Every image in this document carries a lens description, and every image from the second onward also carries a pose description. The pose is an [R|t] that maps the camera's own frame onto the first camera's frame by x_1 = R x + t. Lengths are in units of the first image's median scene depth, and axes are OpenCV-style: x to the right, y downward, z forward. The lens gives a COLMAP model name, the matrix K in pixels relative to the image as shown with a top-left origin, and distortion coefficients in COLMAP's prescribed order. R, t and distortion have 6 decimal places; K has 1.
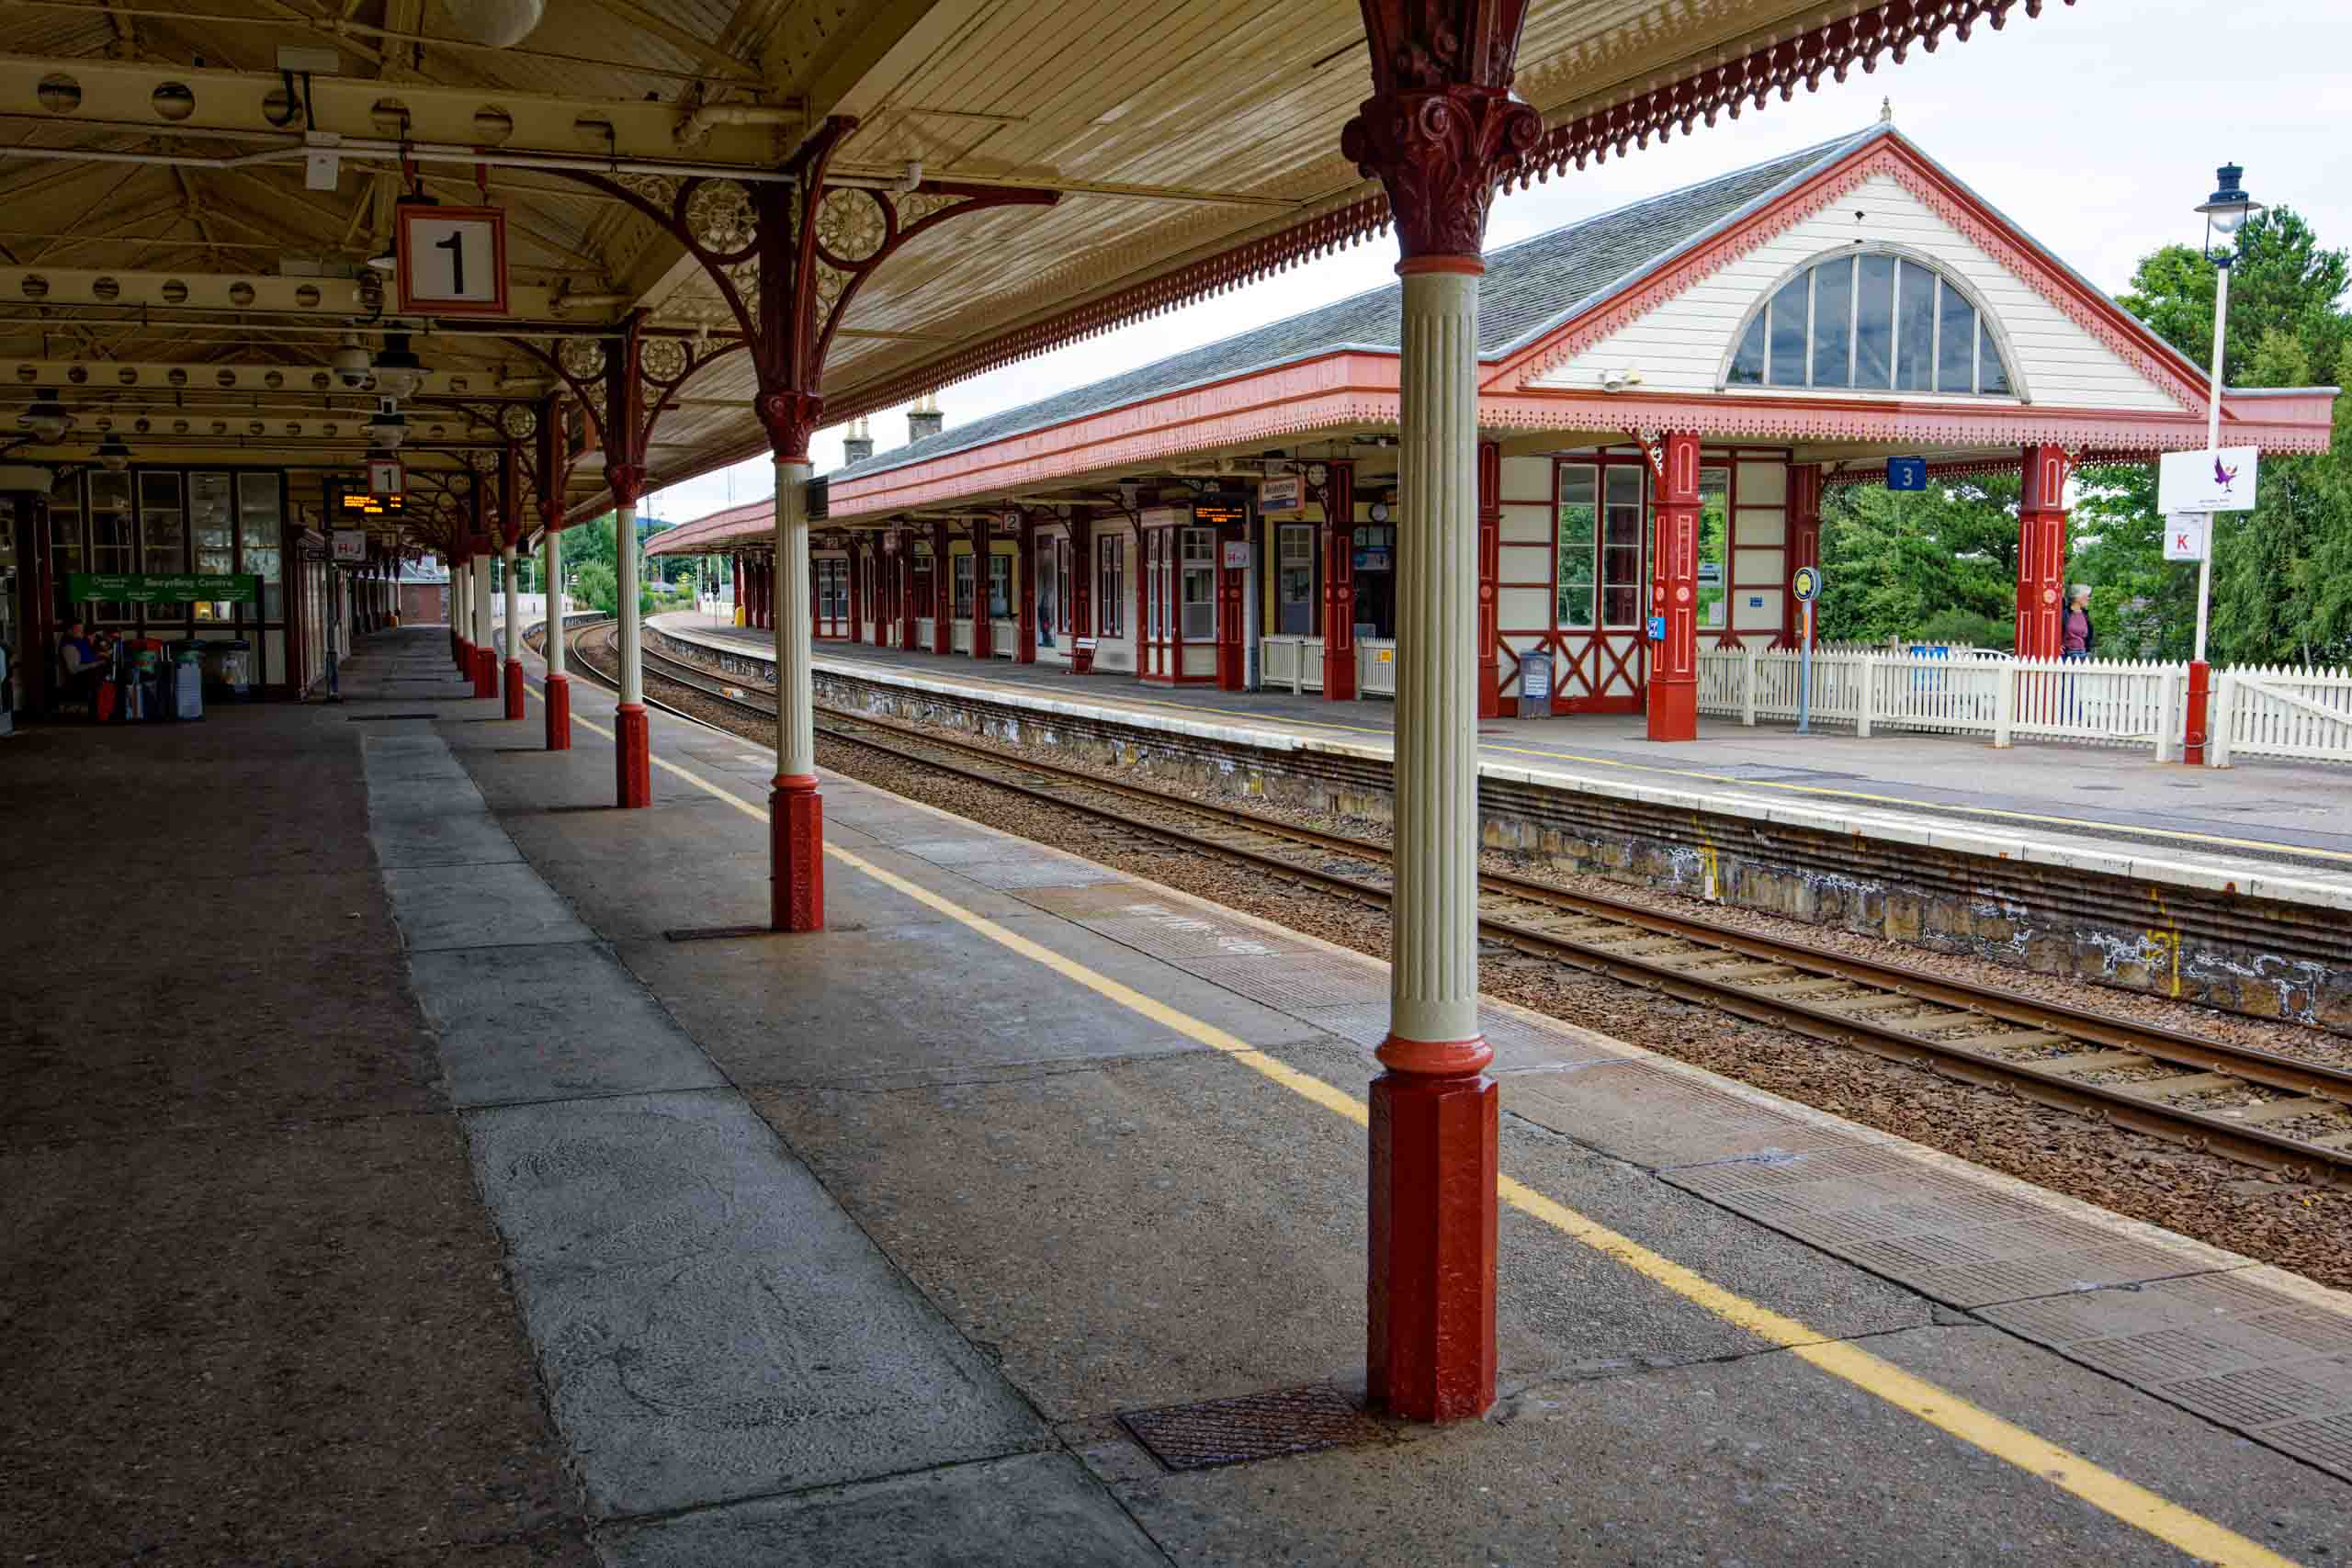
lens RADIAL K [[2059.0, 0, 1172.6], [0, 2059.0, 782.3], [0, 0, 1]] dist [0.007589, 0.008202]
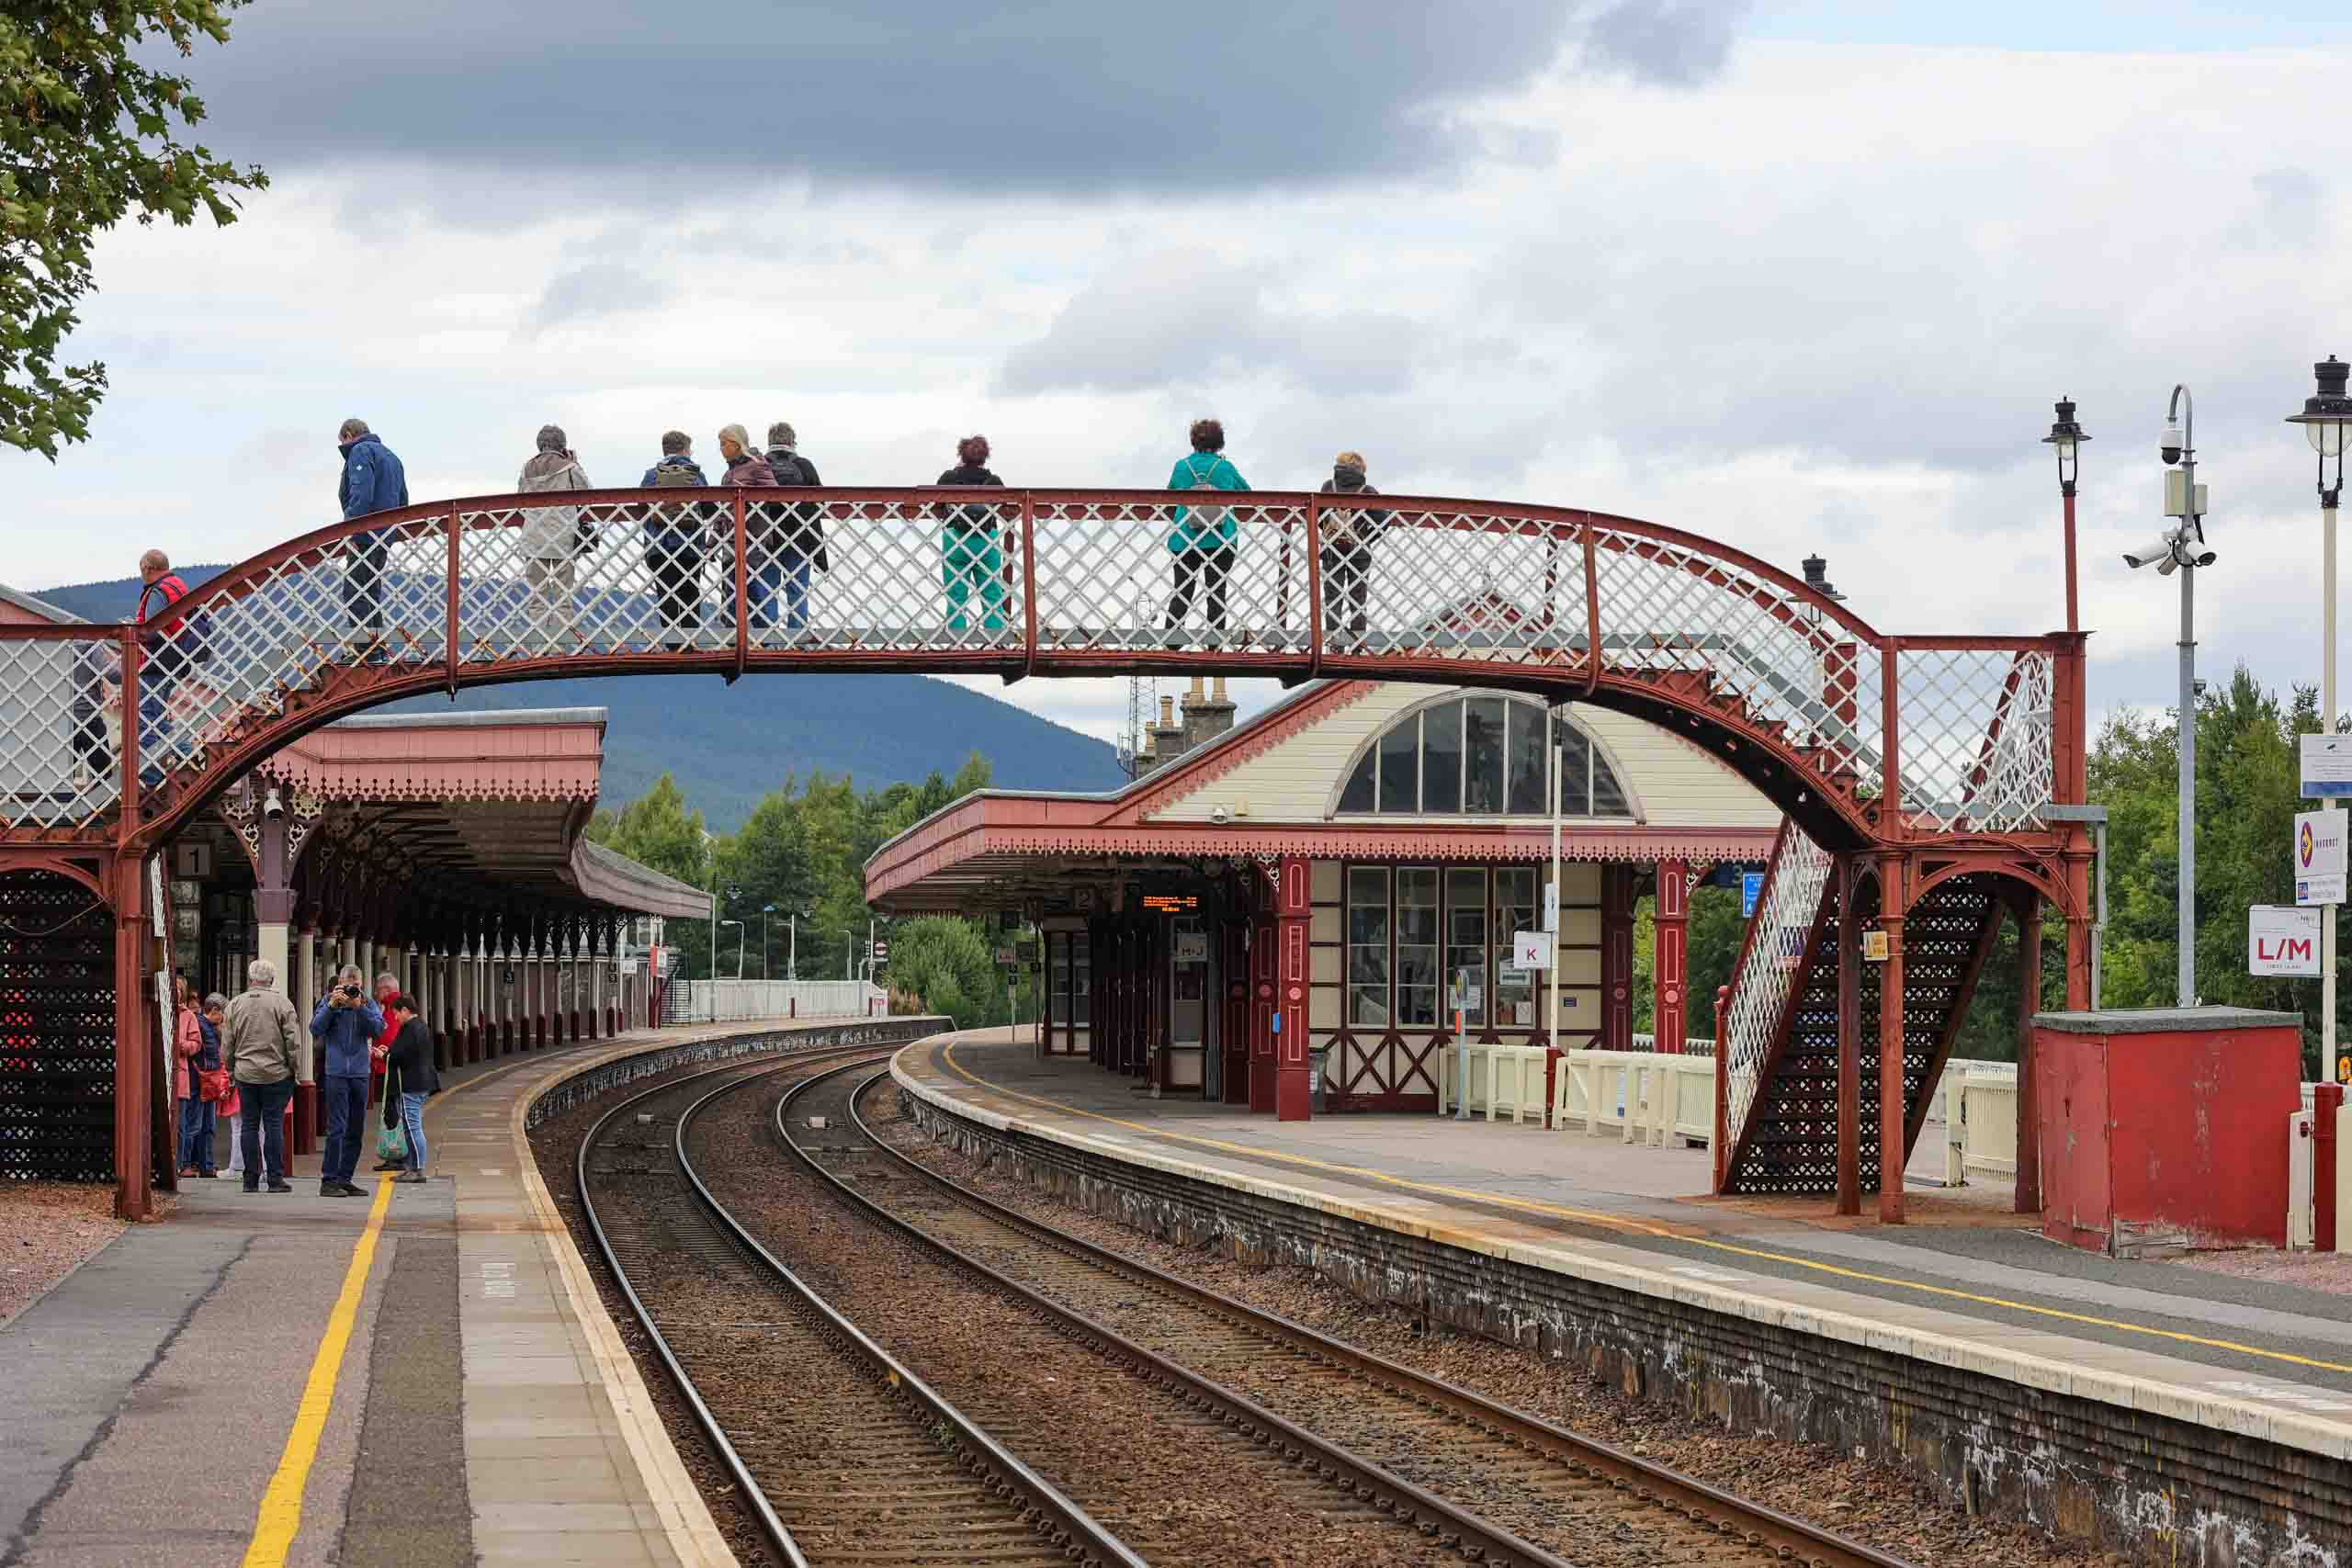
lens RADIAL K [[5547.3, 0, 1175.0], [0, 5547.3, 785.7], [0, 0, 1]] dist [0.307039, 0.000000]
pose [[0.964553, -0.007053, -0.263795, 0.822985], [-0.026128, 0.992178, -0.122066, 0.143331], [0.262592, 0.124632, 0.956824, -1.649504]]
